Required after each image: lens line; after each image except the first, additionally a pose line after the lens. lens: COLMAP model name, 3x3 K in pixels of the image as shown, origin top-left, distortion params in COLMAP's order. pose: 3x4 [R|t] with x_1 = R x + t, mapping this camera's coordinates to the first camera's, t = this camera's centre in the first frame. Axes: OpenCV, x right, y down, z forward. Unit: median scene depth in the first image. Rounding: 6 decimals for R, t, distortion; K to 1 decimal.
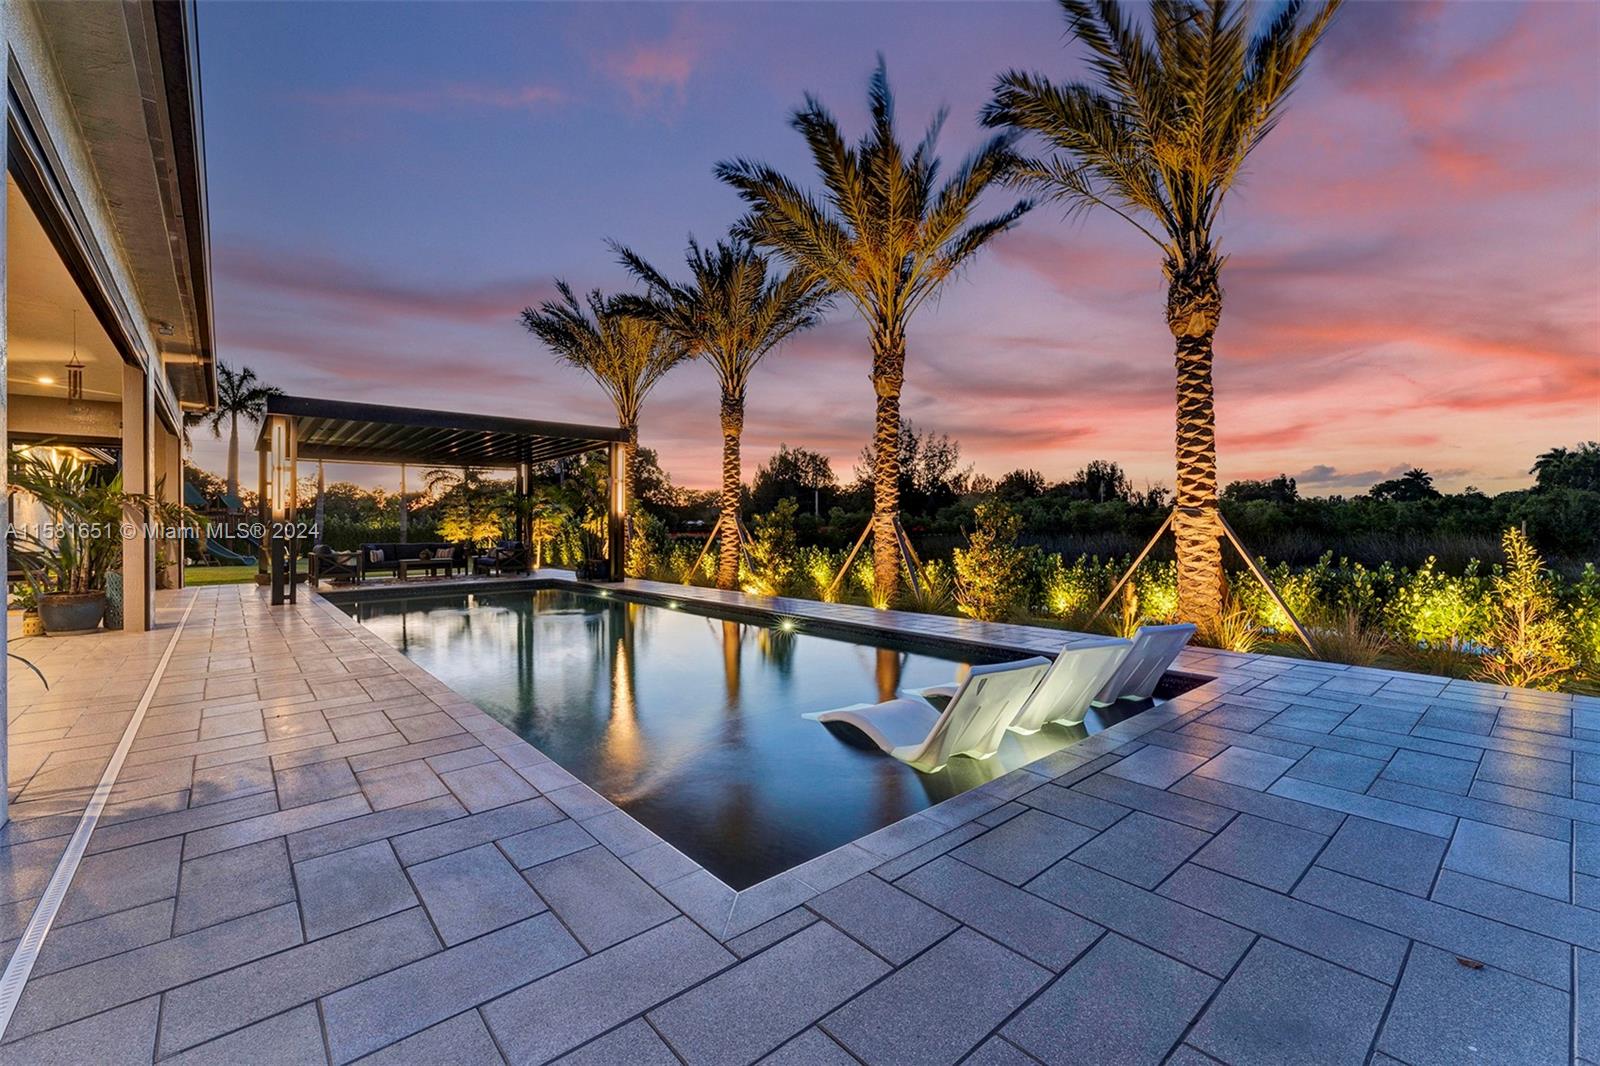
lens RADIAL K [[667.8, 0, 800.0], [0, 667.8, 533.0], [0, 0, 1]] dist [-0.004258, -0.000182]
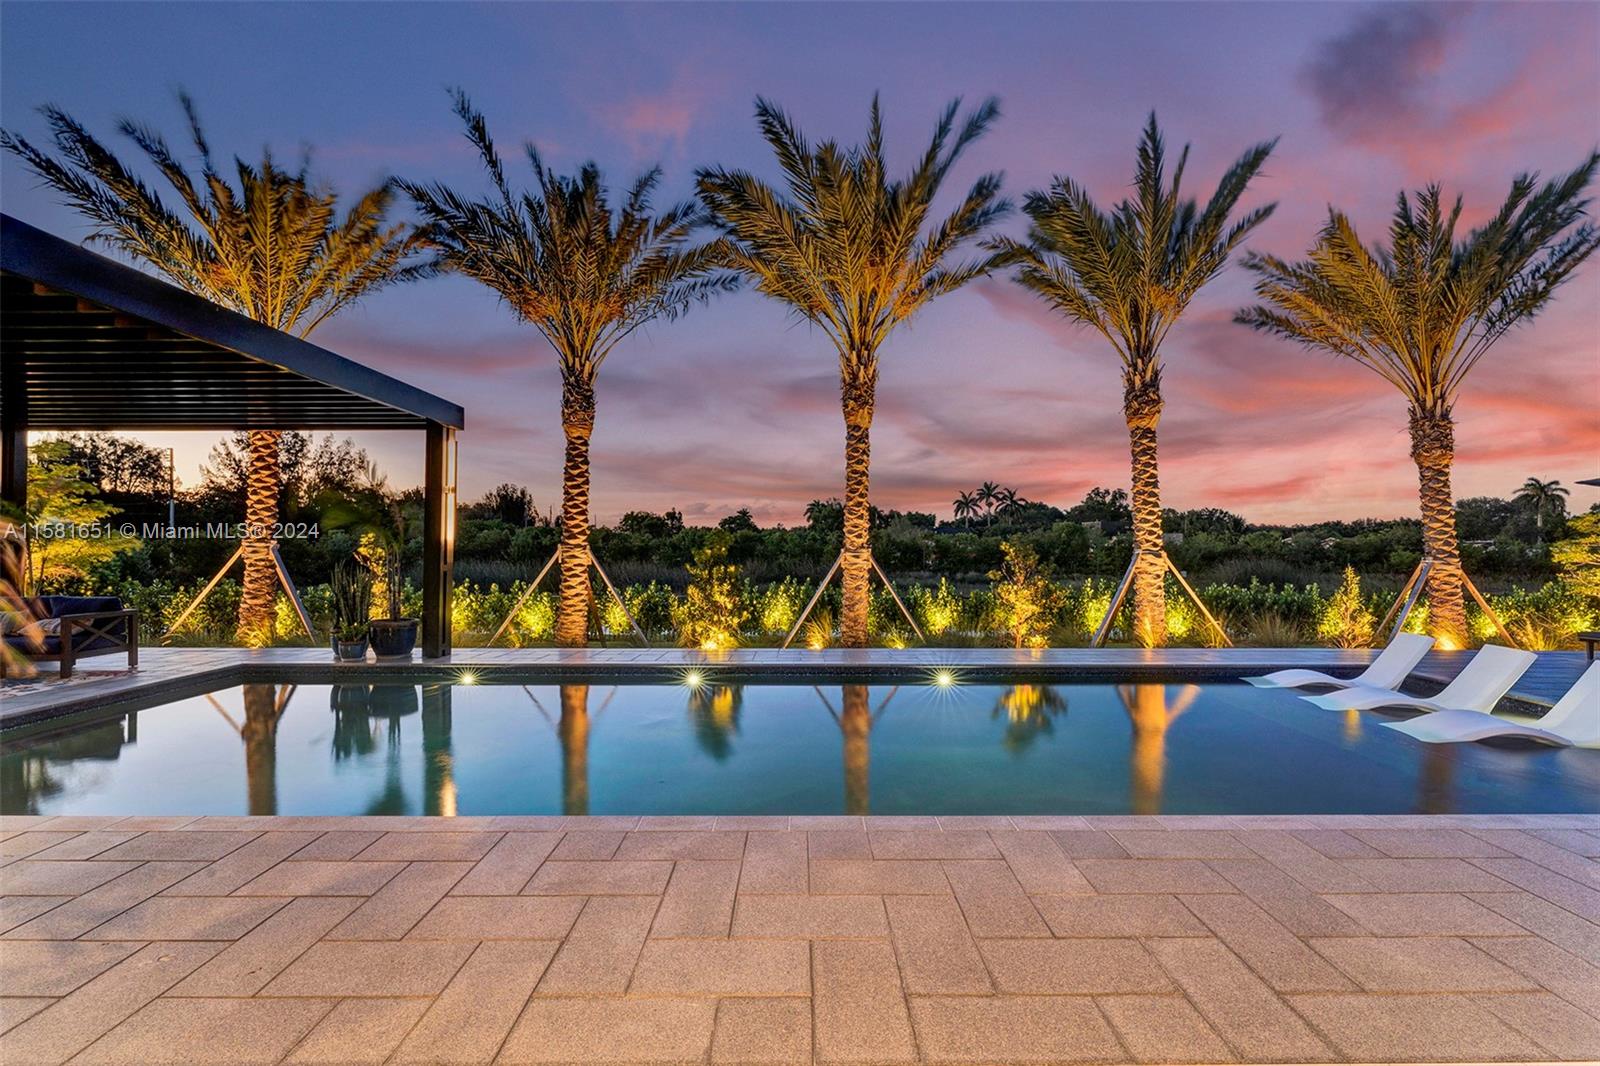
lens RADIAL K [[667.8, 0, 800.0], [0, 667.8, 533.0], [0, 0, 1]] dist [-0.004258, -0.000182]
pose [[0.651673, 0.023290, 0.758142, -0.502489], [0.002705, 0.999451, -0.033028, -0.016451], [-0.758495, 0.023575, 0.651252, 0.337616]]
